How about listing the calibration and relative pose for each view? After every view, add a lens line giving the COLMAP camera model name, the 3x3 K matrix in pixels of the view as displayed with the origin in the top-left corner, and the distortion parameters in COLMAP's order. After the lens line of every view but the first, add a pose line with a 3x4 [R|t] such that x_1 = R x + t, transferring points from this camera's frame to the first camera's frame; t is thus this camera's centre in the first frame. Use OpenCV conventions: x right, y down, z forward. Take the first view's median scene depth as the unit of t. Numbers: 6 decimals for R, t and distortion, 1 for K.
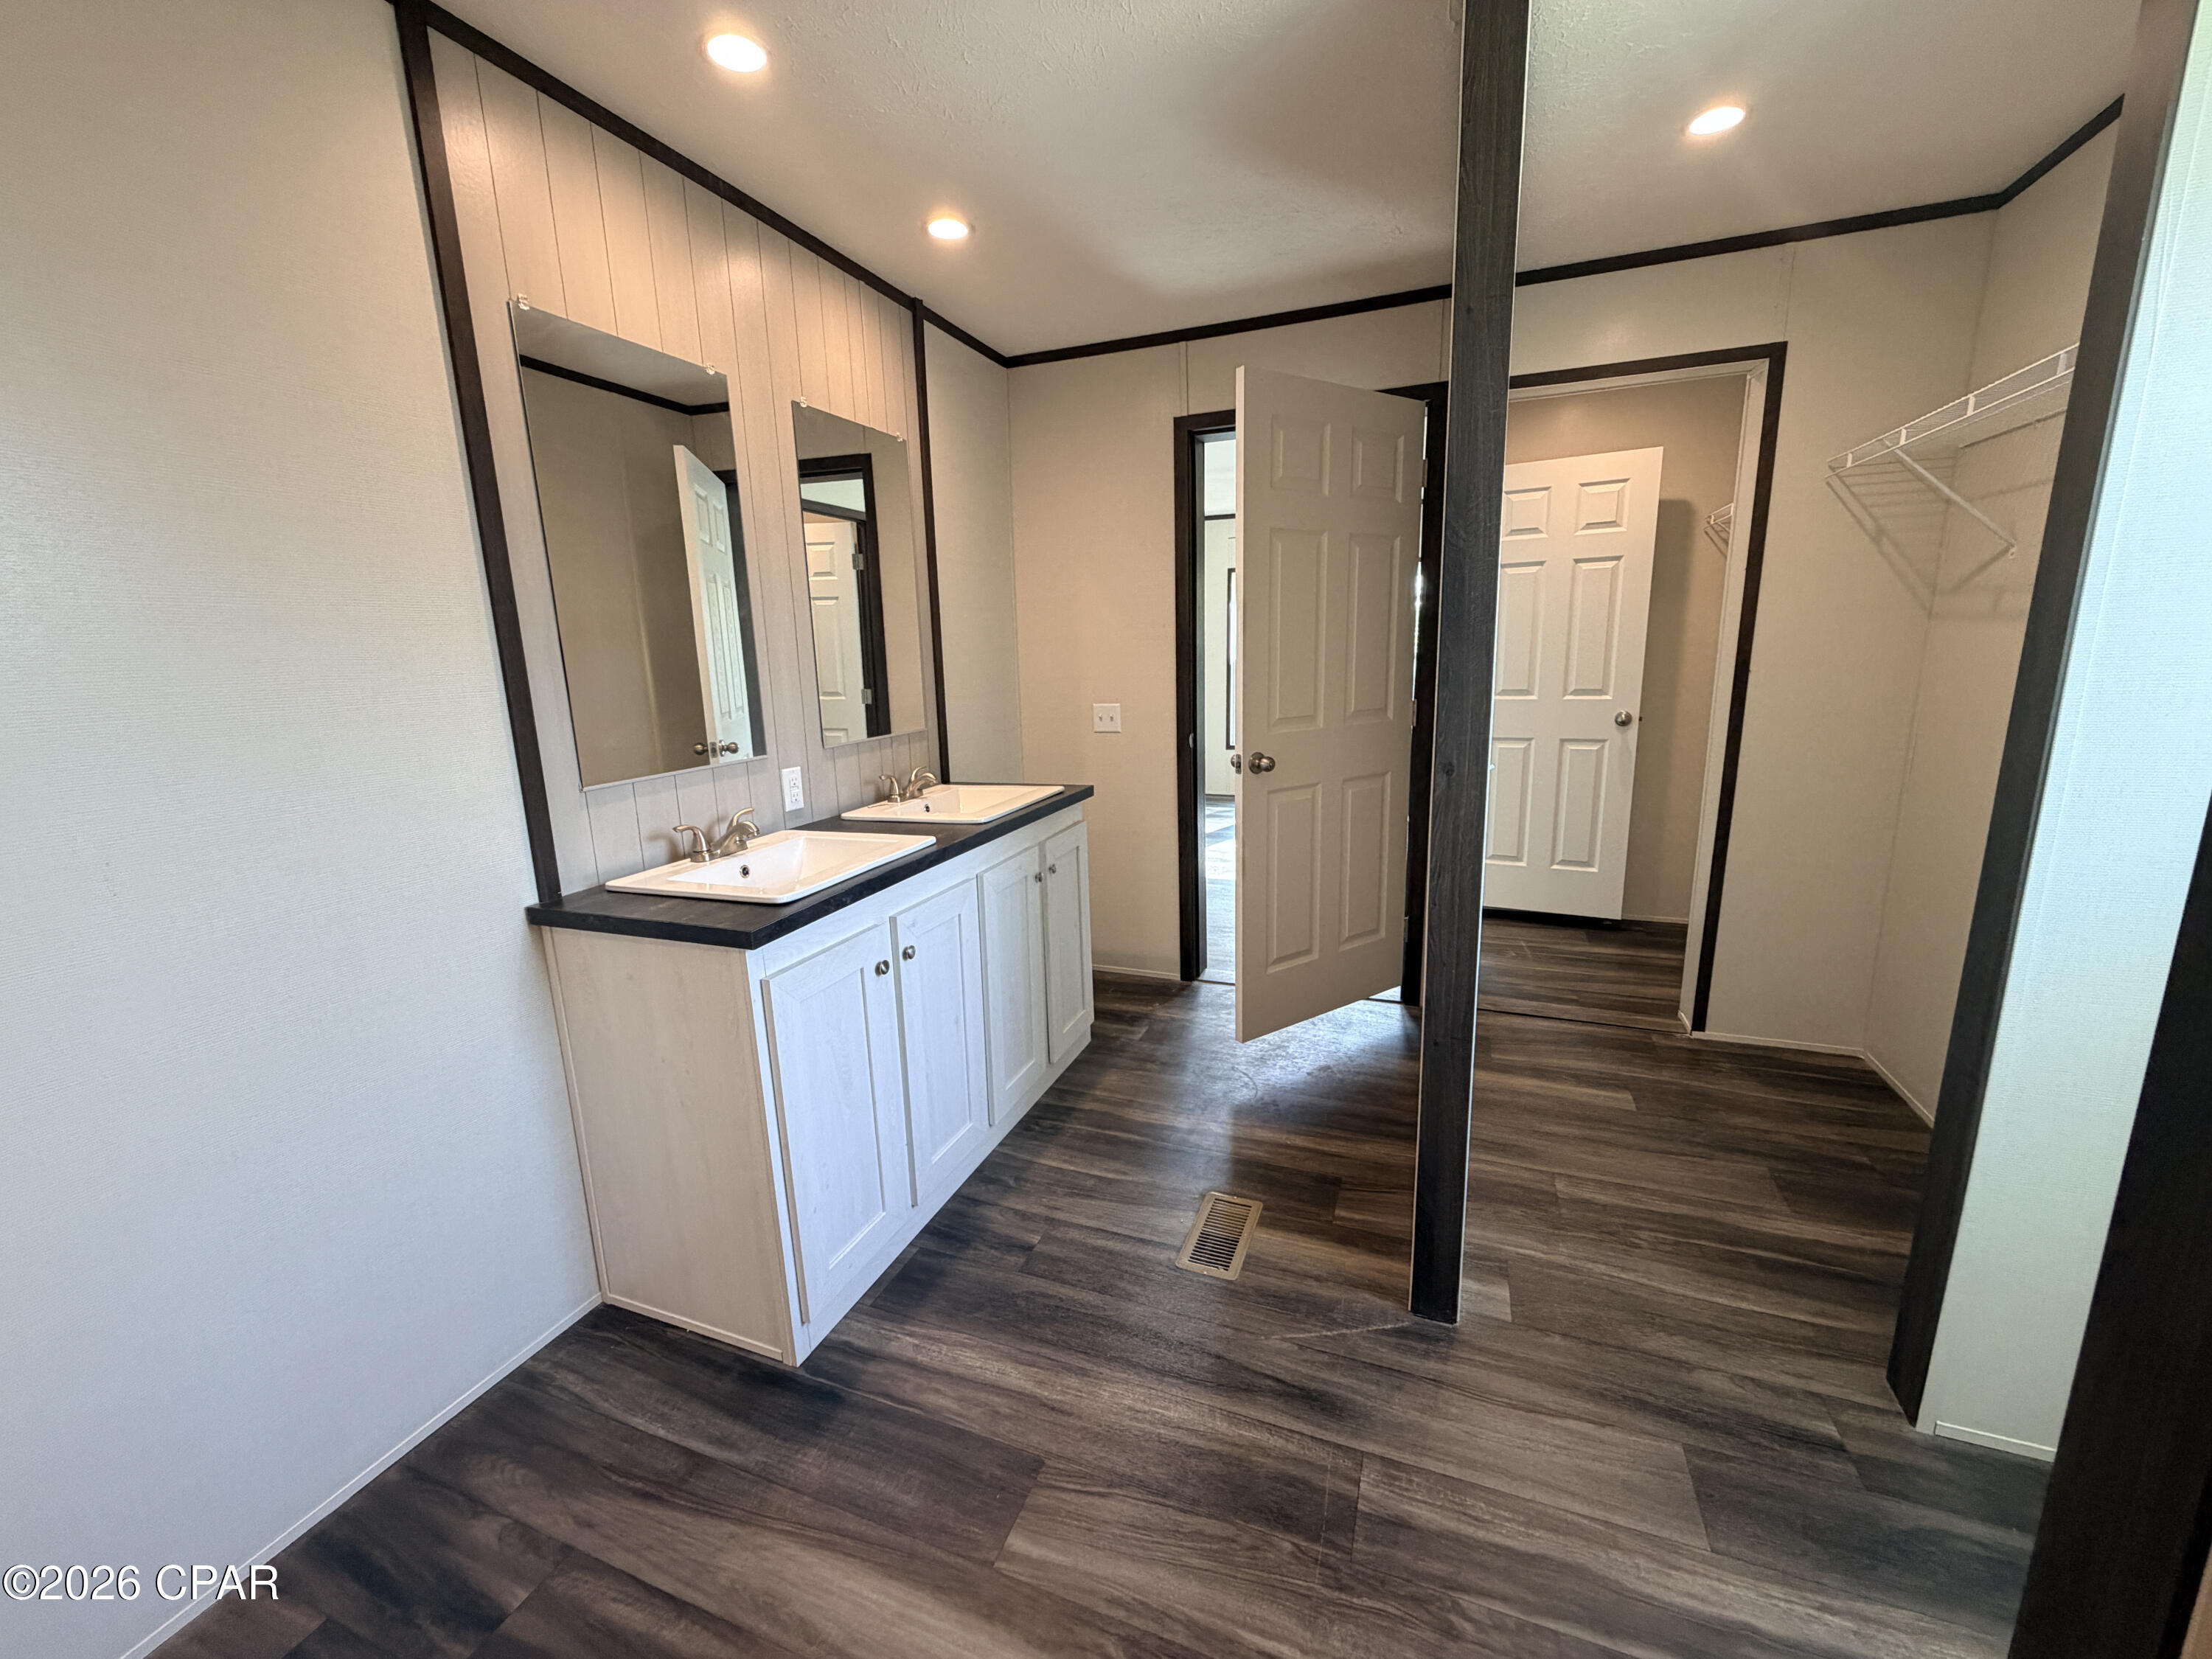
lens RADIAL K [[903.9, 0, 1102.7], [0, 903.9, 831.0], [0, 0, 1]] dist [0.000802, -0.000041]
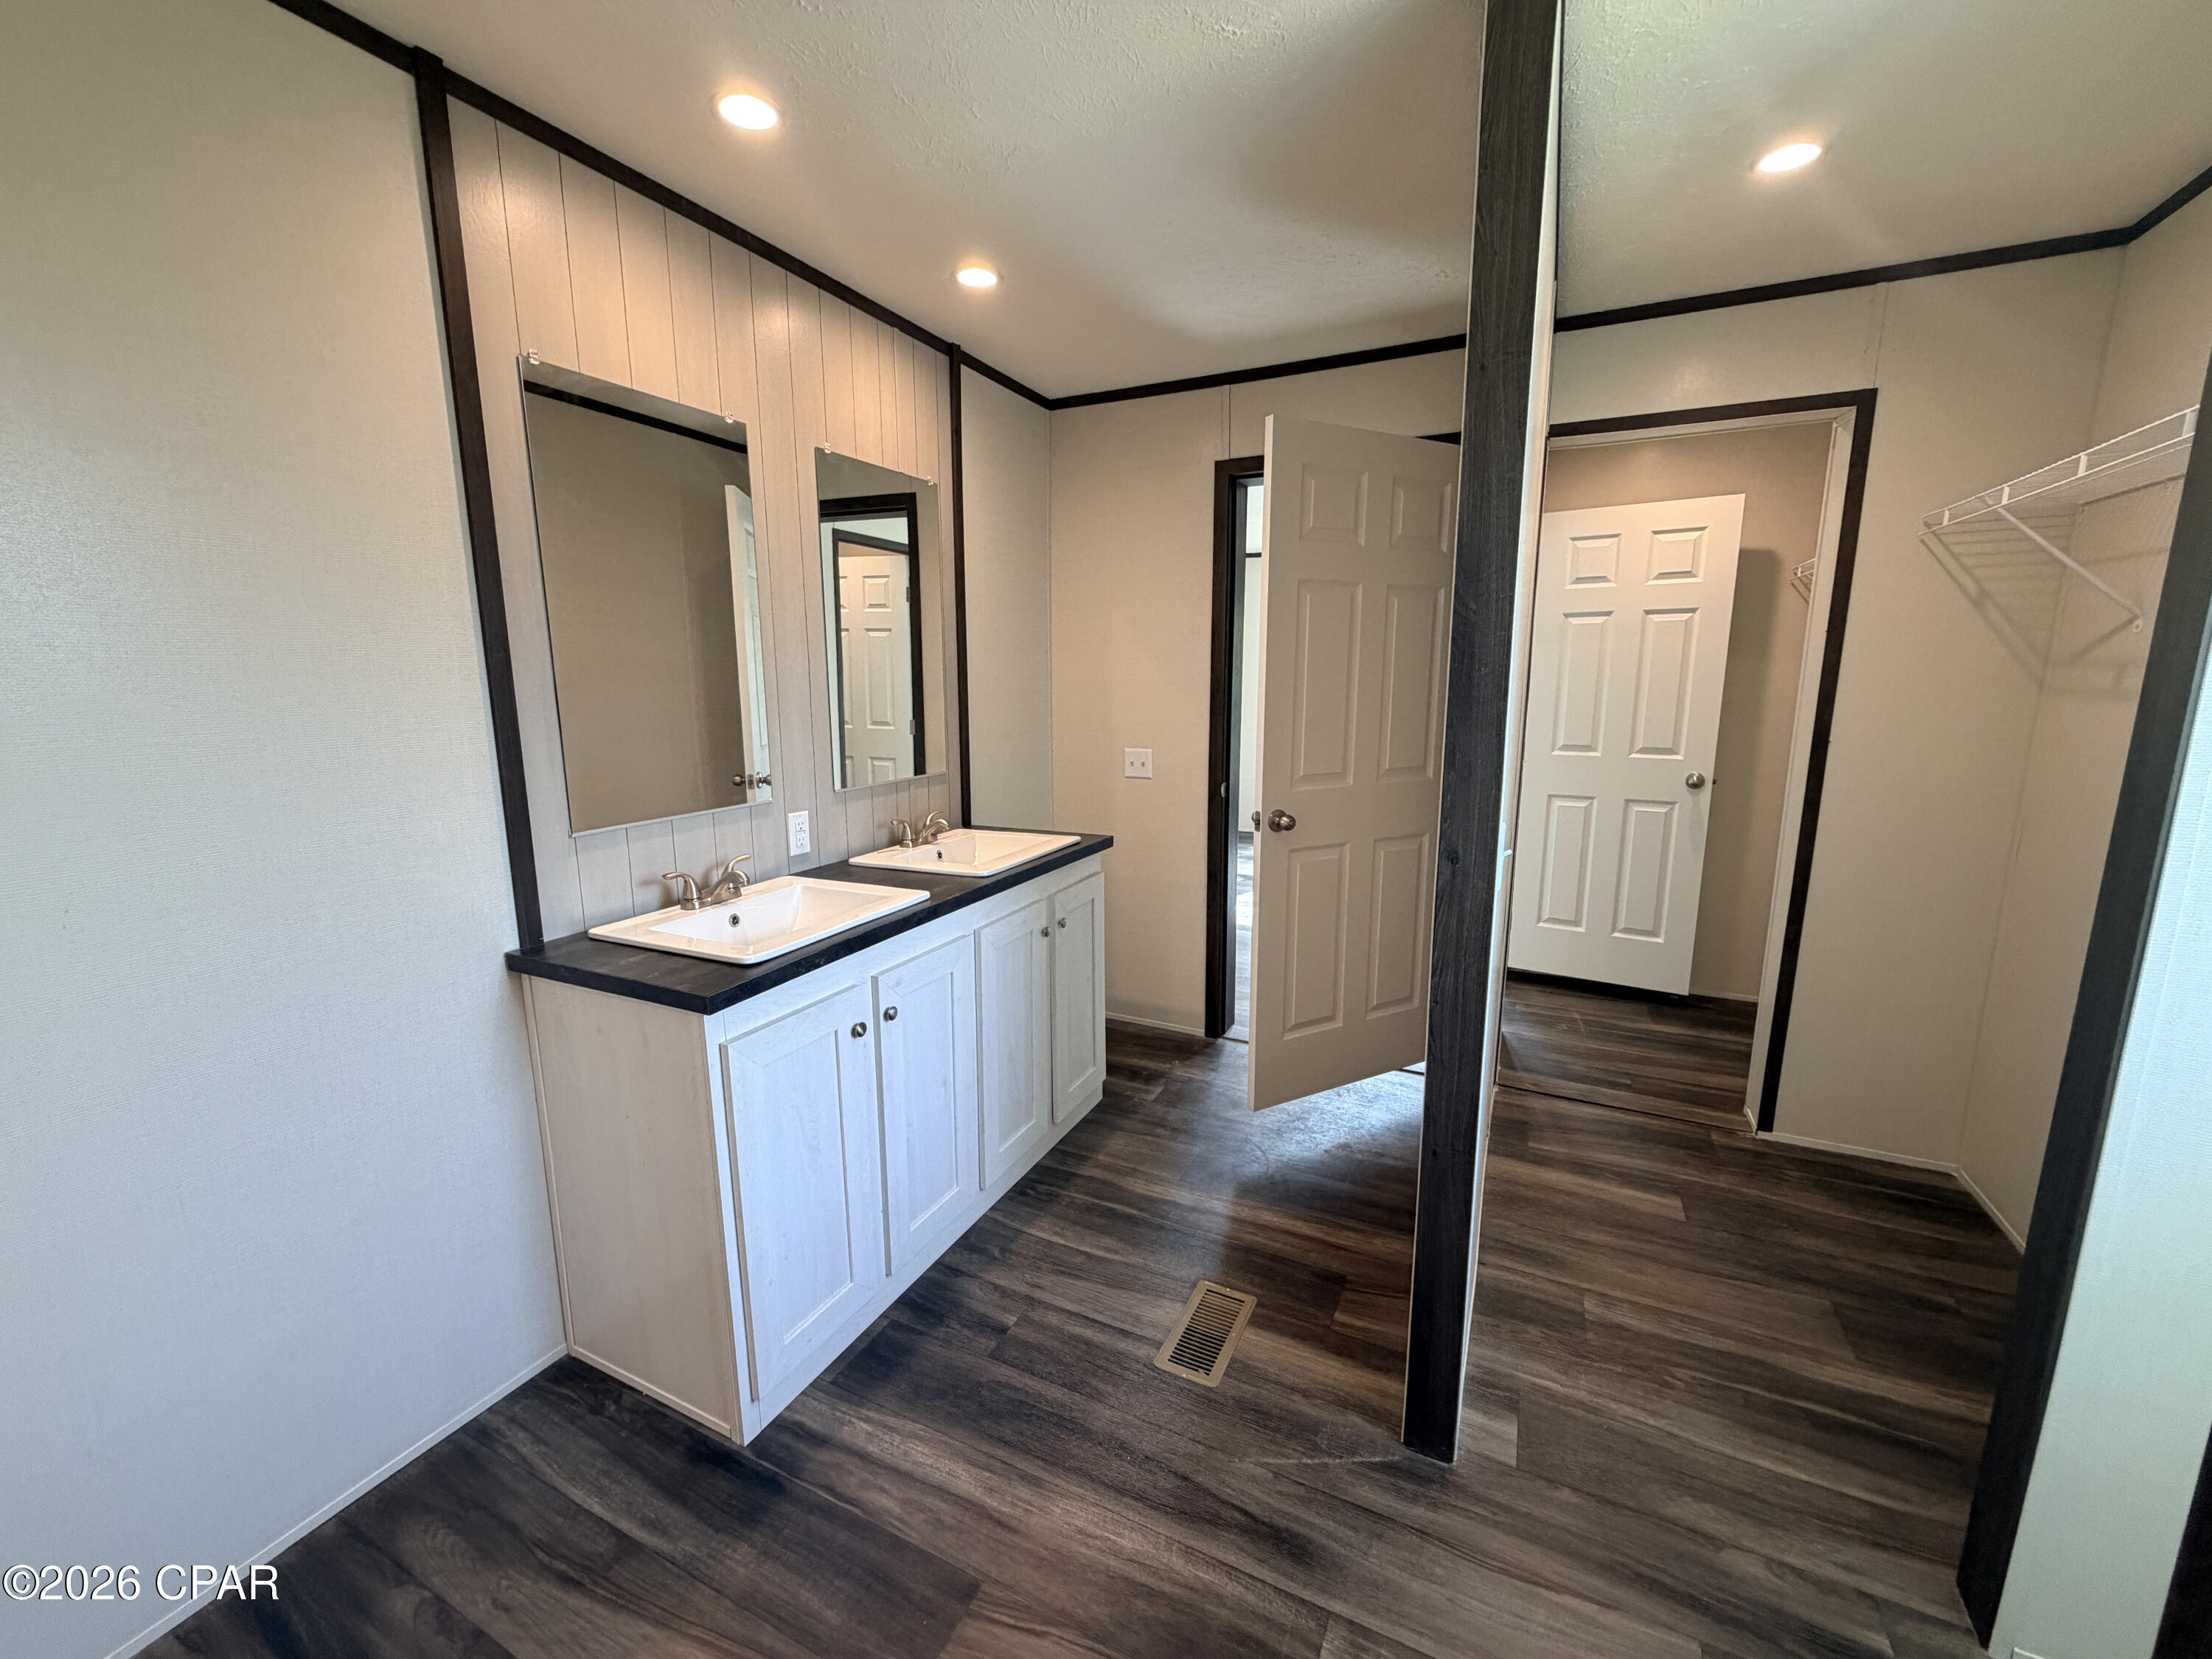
lens RADIAL K [[903.8, 0, 1098.1], [0, 903.8, 830.4], [0, 0, 1]] dist [0.001065, -0.000260]
pose [[0.996094, 0.039787, -0.078829, 0.076230], [-0.042007, 0.998760, -0.026700, -0.045358], [0.077669, 0.029907, 0.996530, 0.046191]]
